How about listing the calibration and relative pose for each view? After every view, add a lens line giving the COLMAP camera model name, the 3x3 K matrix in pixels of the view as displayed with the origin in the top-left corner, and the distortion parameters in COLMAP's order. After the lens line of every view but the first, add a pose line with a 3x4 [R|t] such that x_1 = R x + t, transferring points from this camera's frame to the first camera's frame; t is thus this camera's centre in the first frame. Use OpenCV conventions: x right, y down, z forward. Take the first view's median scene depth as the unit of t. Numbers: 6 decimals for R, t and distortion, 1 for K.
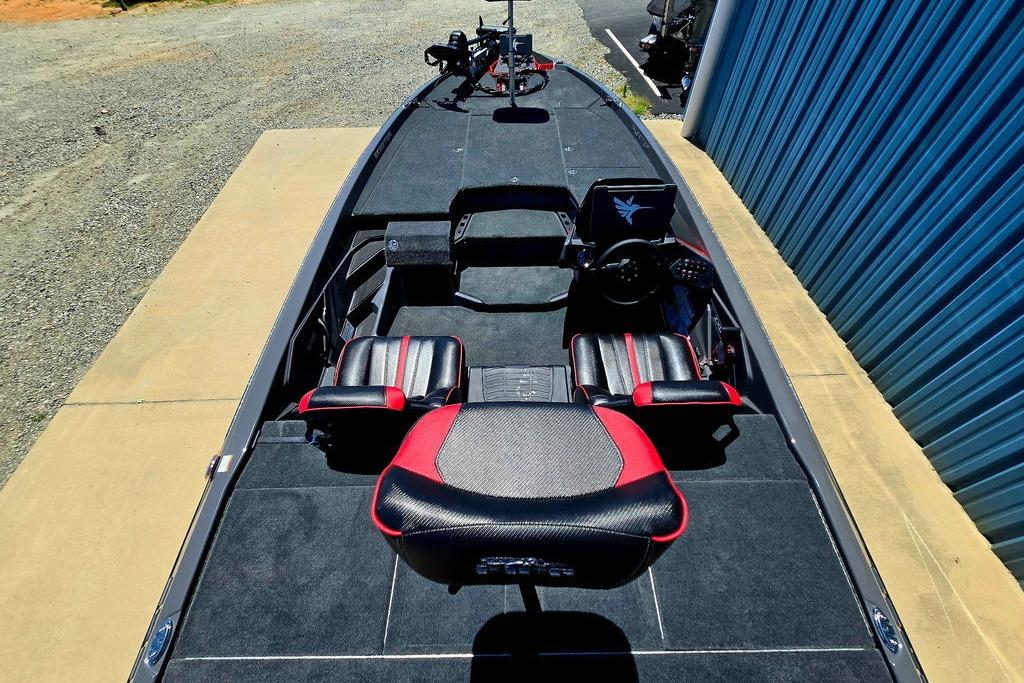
lens RADIAL K [[427.6, 0, 506.4], [0, 427.6, 342.8], [0, 0, 1]] dist [-0.004239, -0.000132]
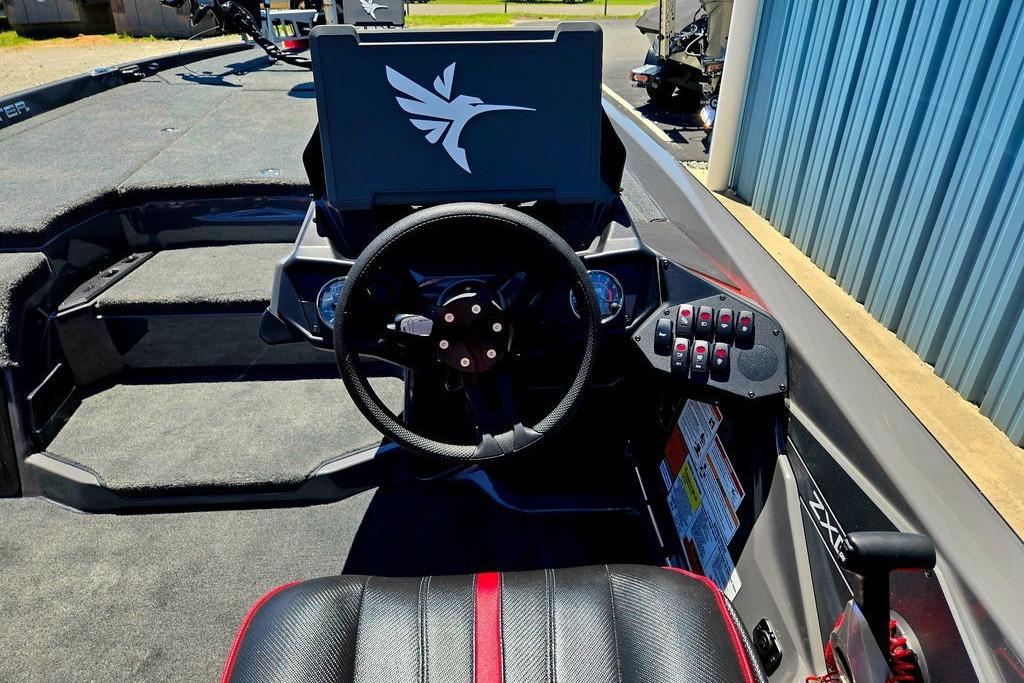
lens RADIAL K [[699.4, 0, 514.2], [0, 699.4, 337.6], [0, 0, 1]] dist [0.030105, 0.000392]
pose [[0.998596, -0.012937, 0.051373, 0.226363], [0.029309, 0.942714, -0.332311, -0.011469], [-0.044131, 0.333350, 0.941770, 0.451236]]
